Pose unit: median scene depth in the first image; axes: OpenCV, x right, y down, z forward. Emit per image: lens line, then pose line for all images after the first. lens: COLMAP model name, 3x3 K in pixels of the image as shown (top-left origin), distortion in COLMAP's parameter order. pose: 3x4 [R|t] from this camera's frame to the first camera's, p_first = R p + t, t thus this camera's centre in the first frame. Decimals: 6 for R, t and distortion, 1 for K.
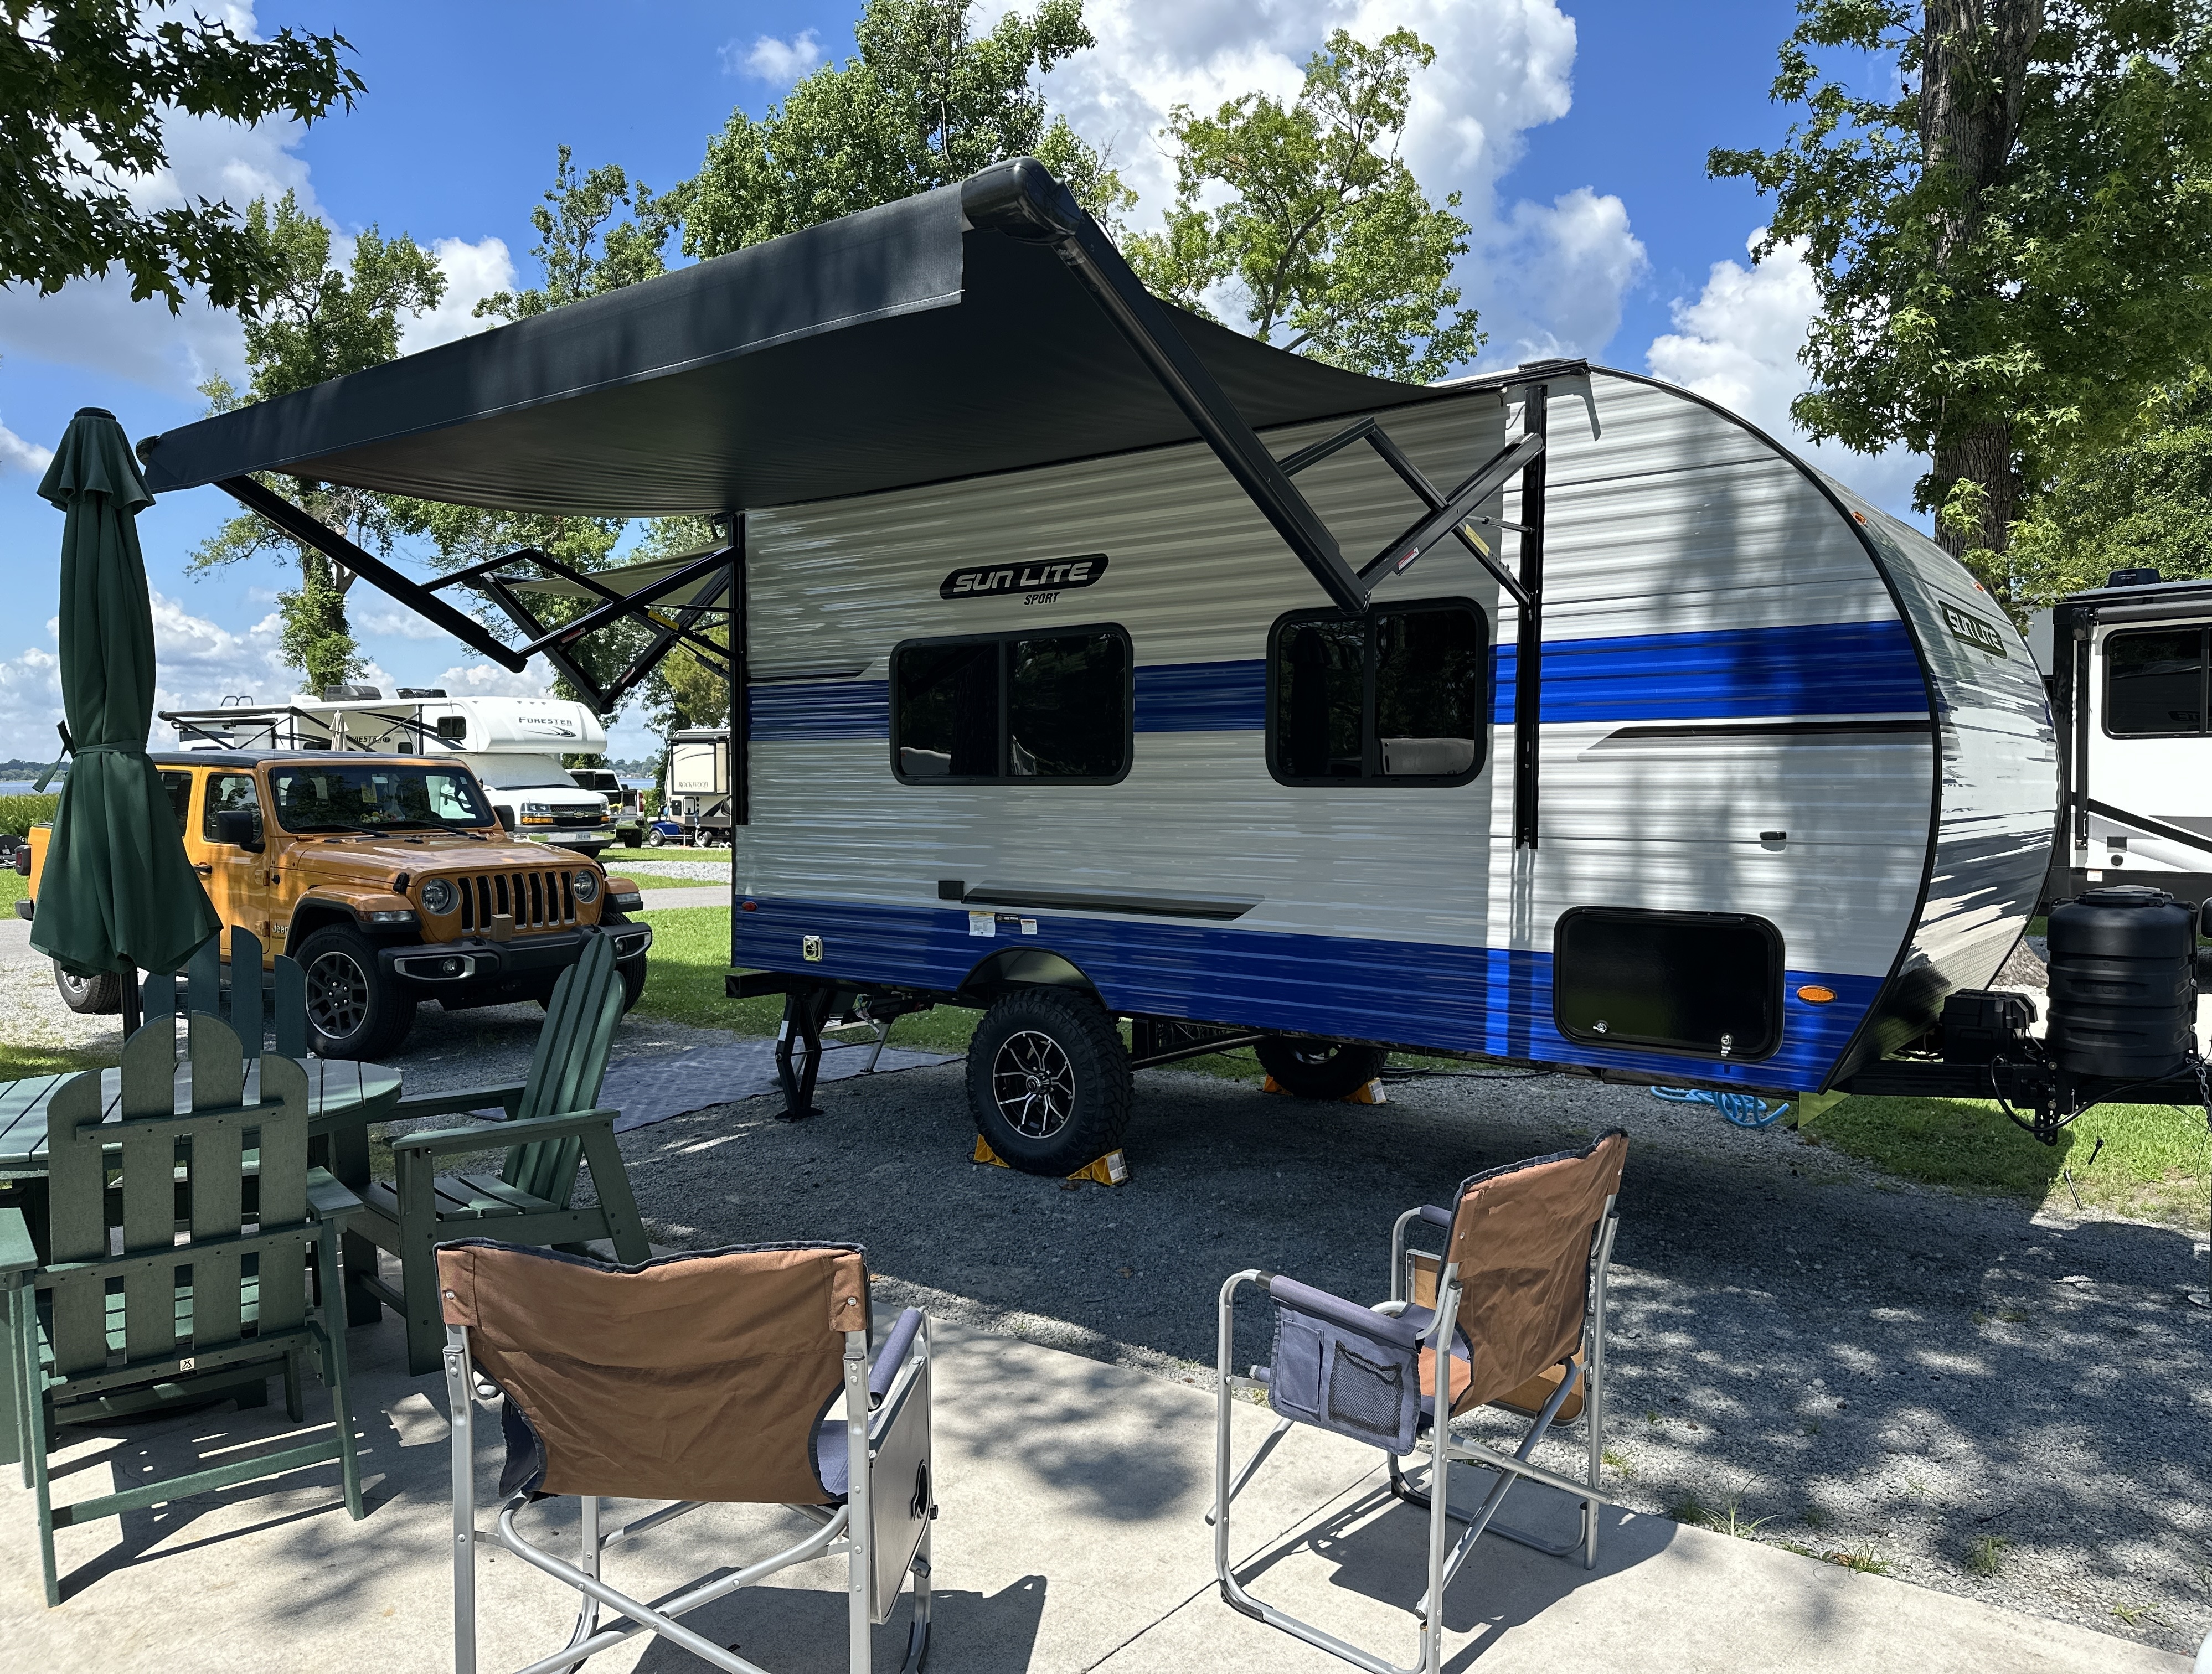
lens RADIAL K [[1537.7, 0, 1108.4], [0, 1537.7, 844.6], [0, 0, 1]] dist [0.003722, -0.000106]
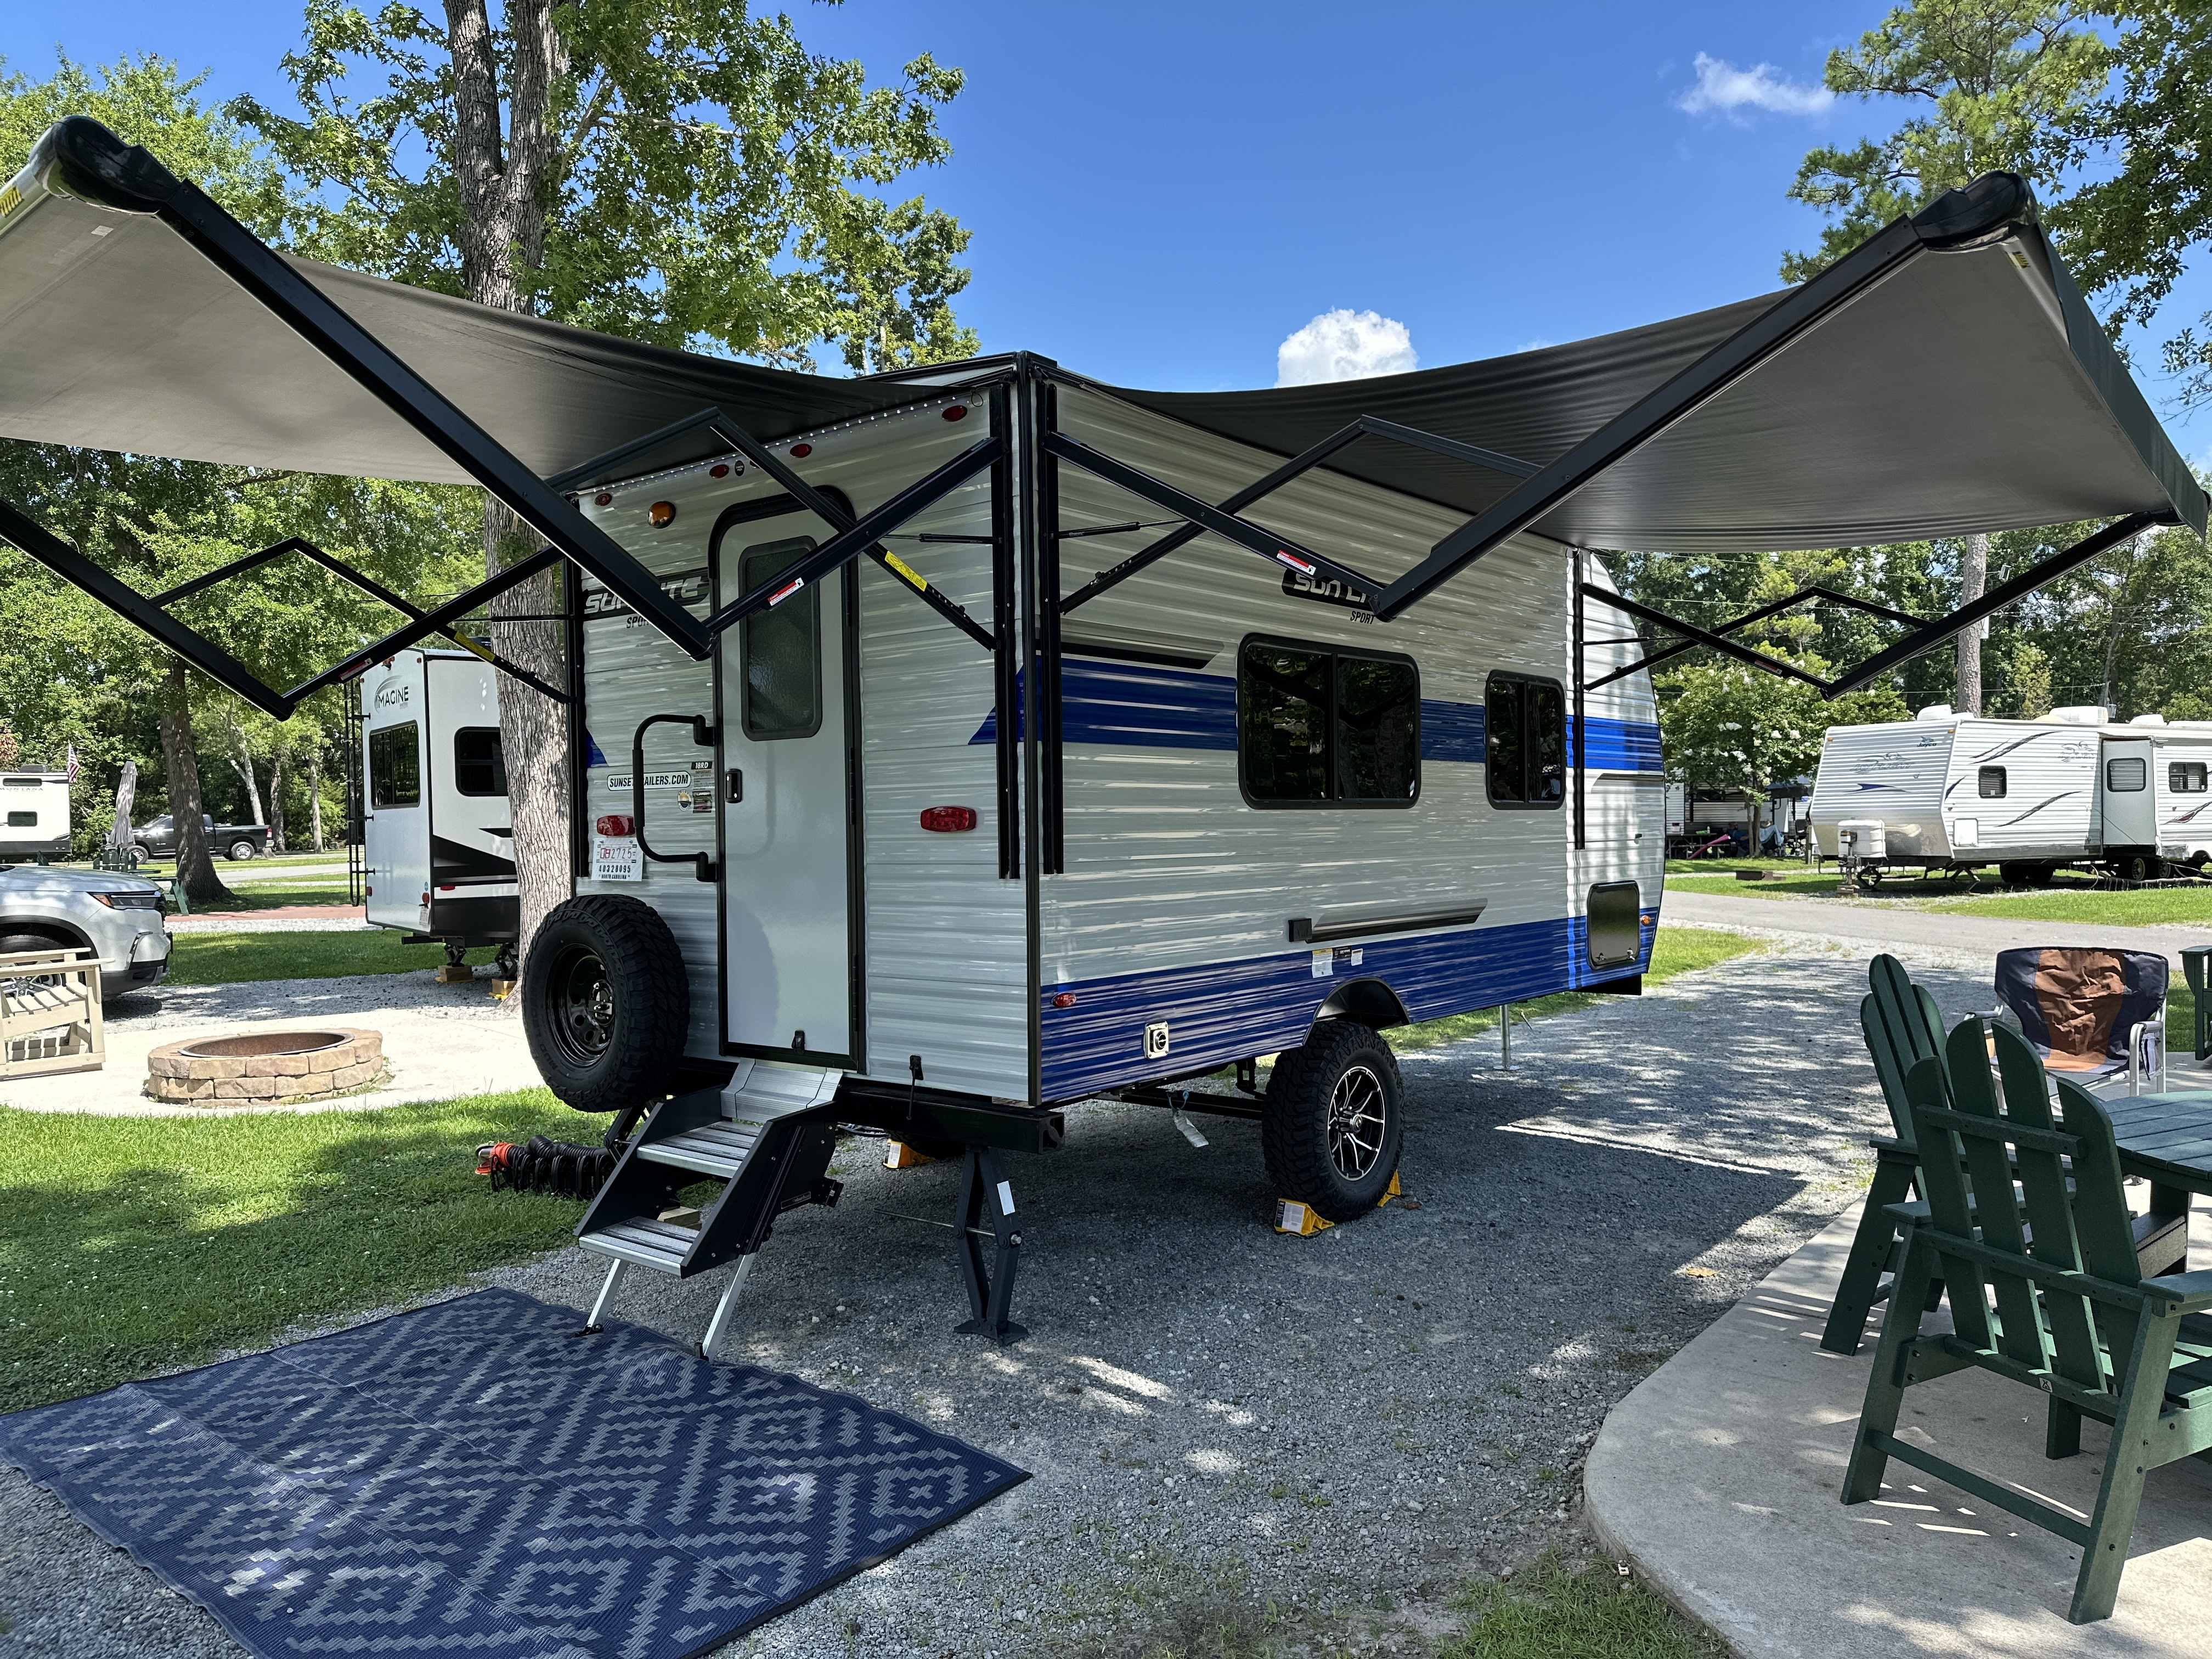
lens RADIAL K [[1558.3, 0, 1107.8], [0, 1558.3, 821.3], [0, 0, 1]] dist [0.001041, -0.000267]
pose [[0.035638, -0.011120, 0.999303, -1.094062], [0.039065, 0.999189, 0.009725, -0.049549], [-0.998601, 0.038692, 0.036044, 1.191191]]
